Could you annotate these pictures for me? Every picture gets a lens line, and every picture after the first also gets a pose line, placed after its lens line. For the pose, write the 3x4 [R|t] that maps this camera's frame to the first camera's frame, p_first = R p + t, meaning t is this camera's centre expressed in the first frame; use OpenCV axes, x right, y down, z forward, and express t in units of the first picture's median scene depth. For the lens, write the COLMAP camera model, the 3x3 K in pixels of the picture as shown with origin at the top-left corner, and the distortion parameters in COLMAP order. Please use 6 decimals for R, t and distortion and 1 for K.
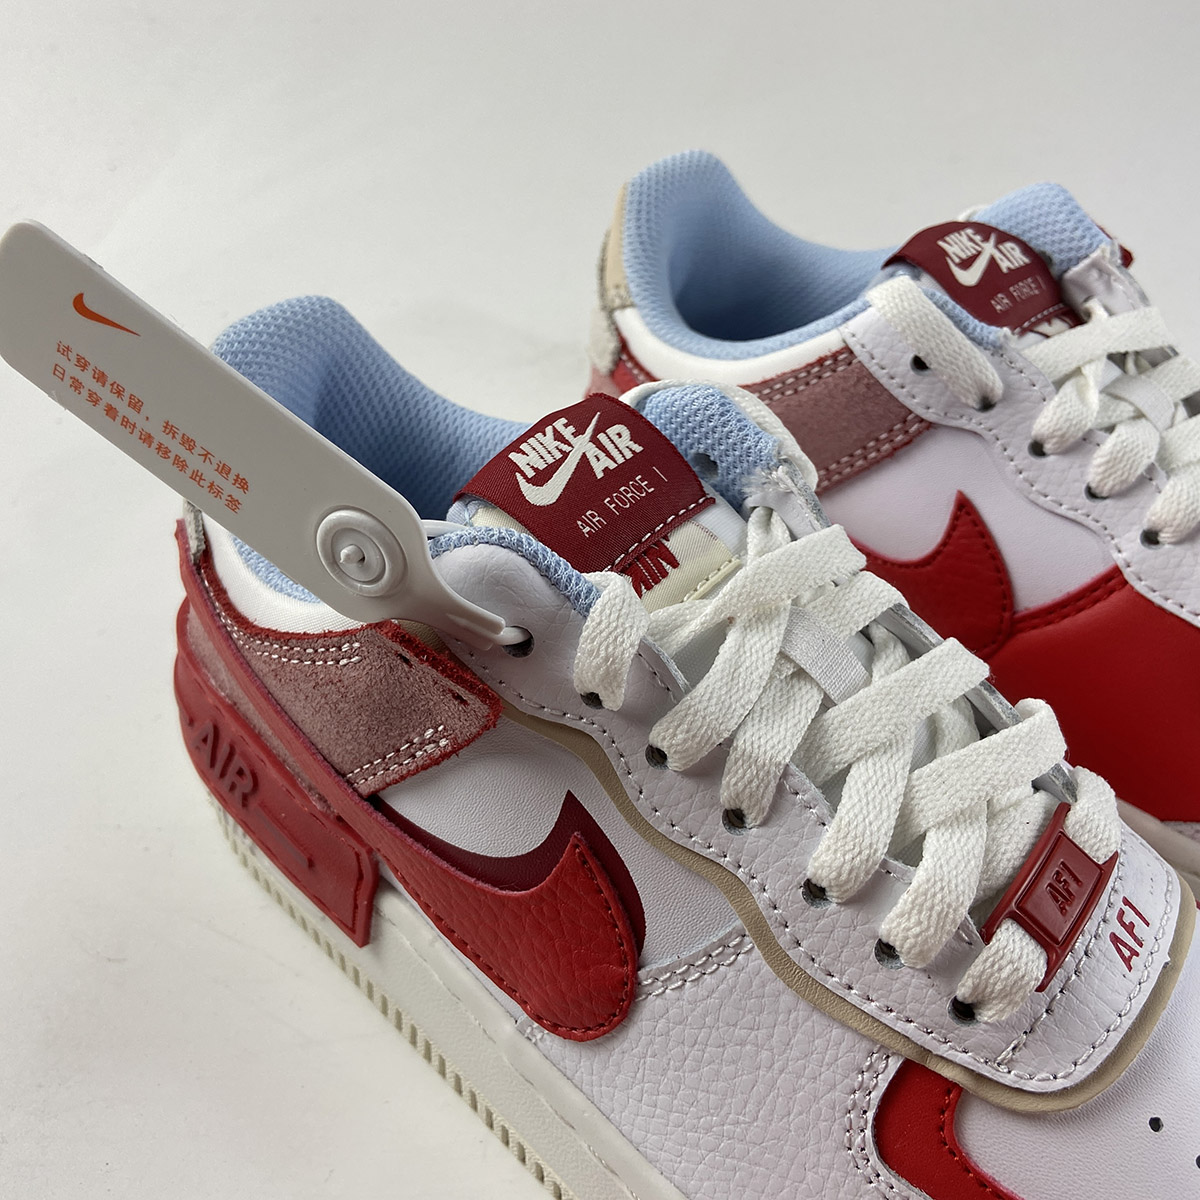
lens RADIAL K [[1241.1, 0, 600.0], [0, 1241.1, 600.0], [0, 0, 1]] dist [0.162879, -0.240362]
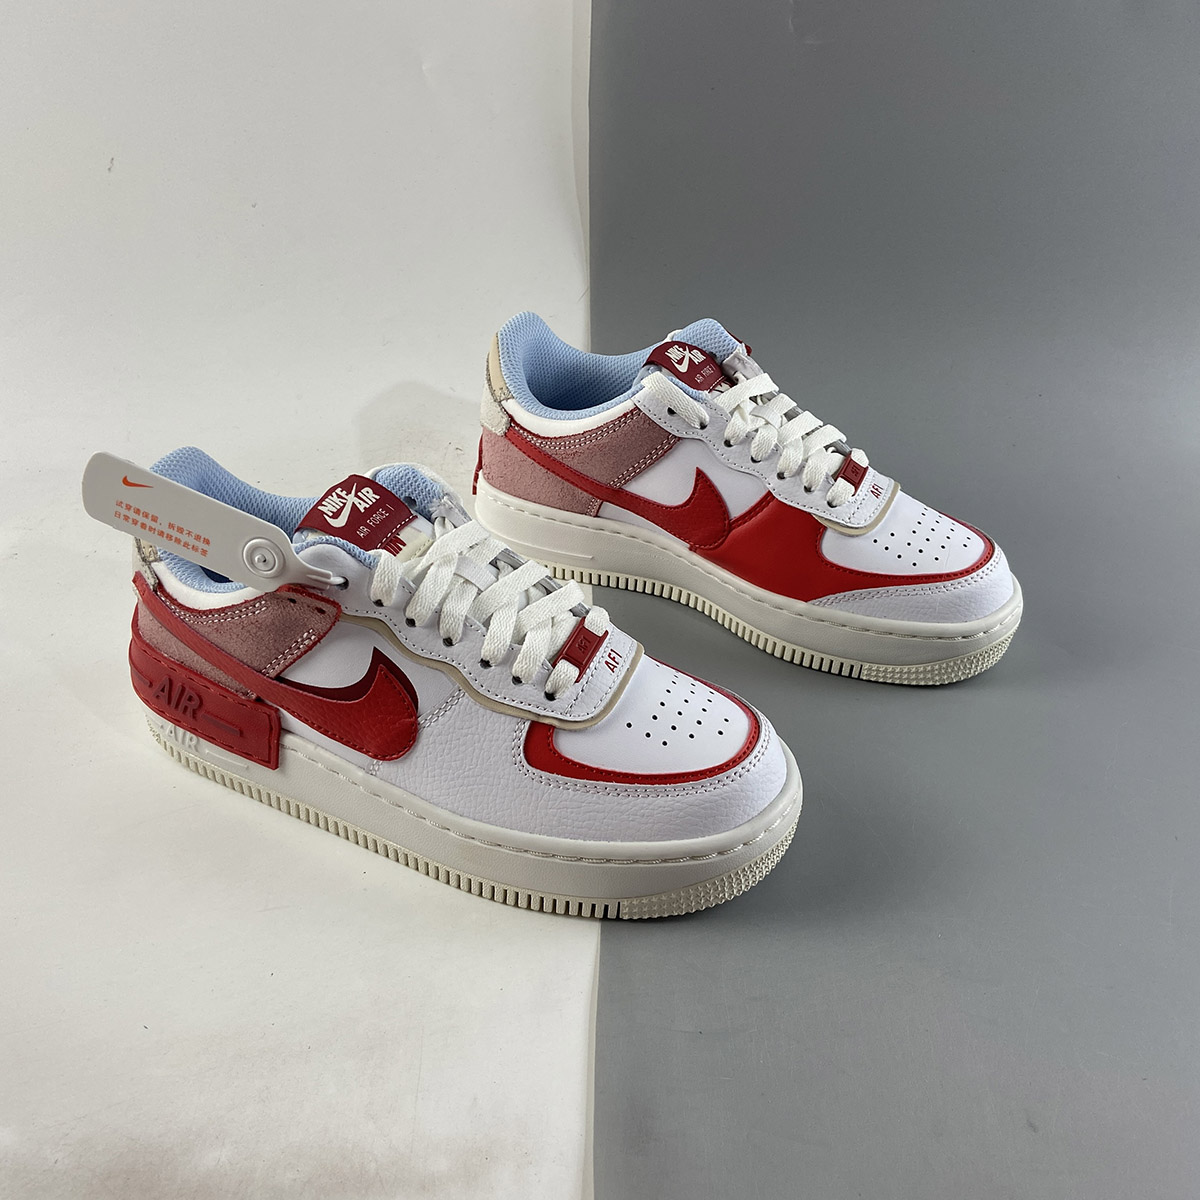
lens RADIAL K [[1203.5, 0, 600.0], [0, 1203.5, 600.0], [0, 0, 1]] dist [0.072489, 0.002686]
pose [[0.958835, -0.159174, 0.235157, -0.130444], [0.173254, 0.984050, -0.040343, 0.222219], [-0.224985, 0.079425, 0.971120, -1.195013]]
